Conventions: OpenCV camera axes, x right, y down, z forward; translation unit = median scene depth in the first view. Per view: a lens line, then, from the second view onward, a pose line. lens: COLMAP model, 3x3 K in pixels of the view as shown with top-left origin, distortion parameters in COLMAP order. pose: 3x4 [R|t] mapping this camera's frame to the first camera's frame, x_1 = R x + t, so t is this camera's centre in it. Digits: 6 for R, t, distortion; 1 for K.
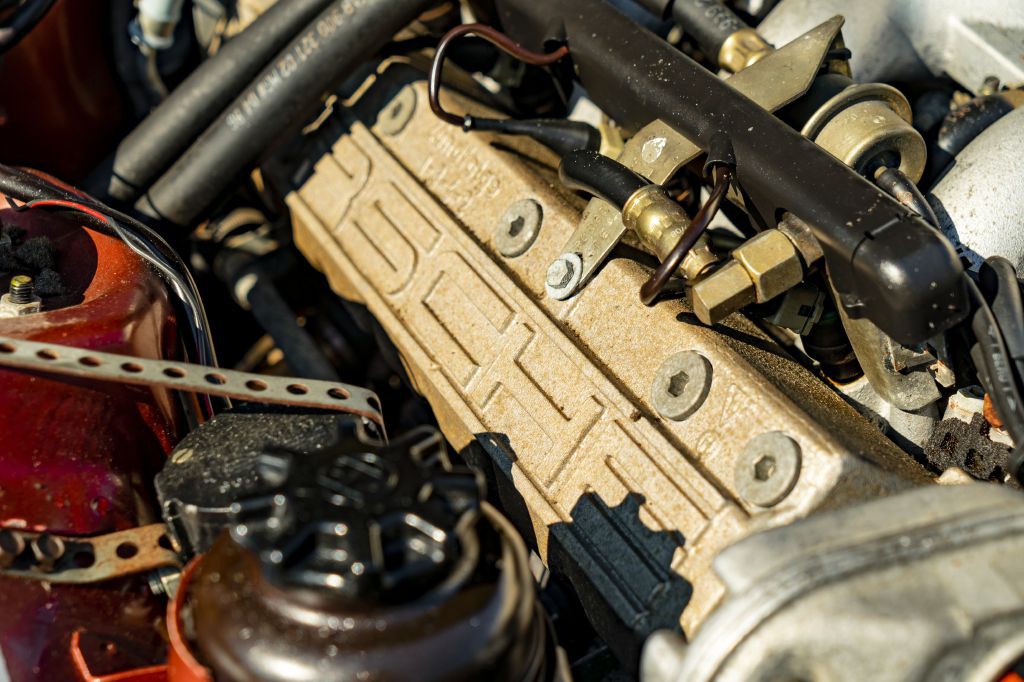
lens RADIAL K [[1654.8, 0, 512.0], [0, 1654.8, 341.0], [0, 0, 1]] dist [-0.004954, 0.033194]
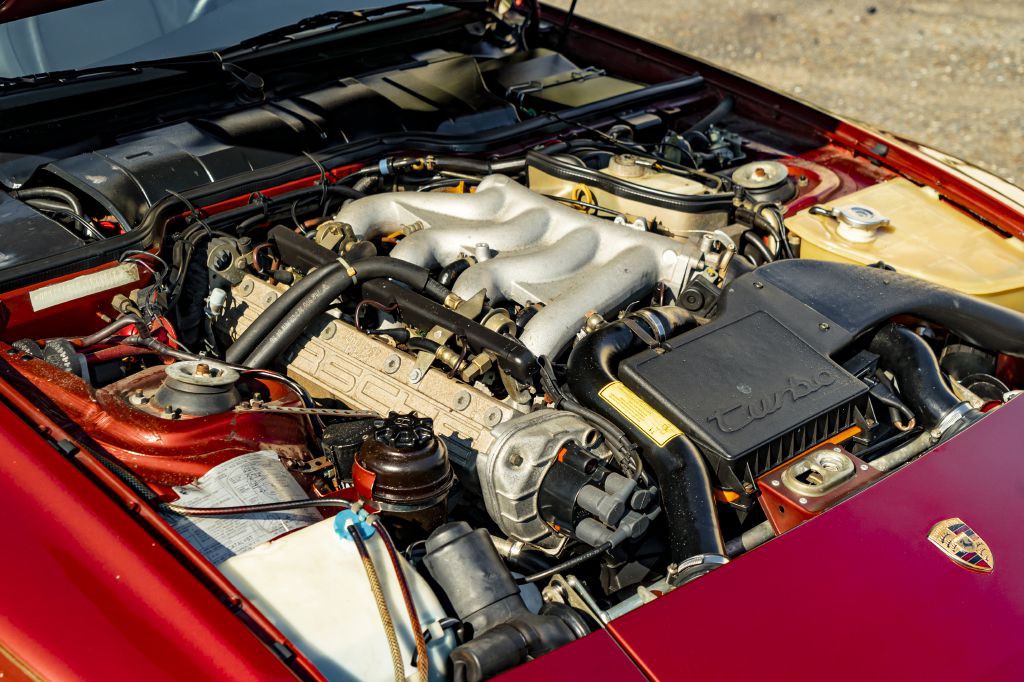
lens RADIAL K [[1137.5, 0, 512.0], [0, 1137.5, 341.0], [0, 0, 1]] dist [0.024856, 0.023314]
pose [[0.951665, -0.101030, 0.290046, -0.468468], [0.131499, 0.987446, -0.087508, 0.123409], [-0.277564, 0.121419, 0.953004, -1.294831]]
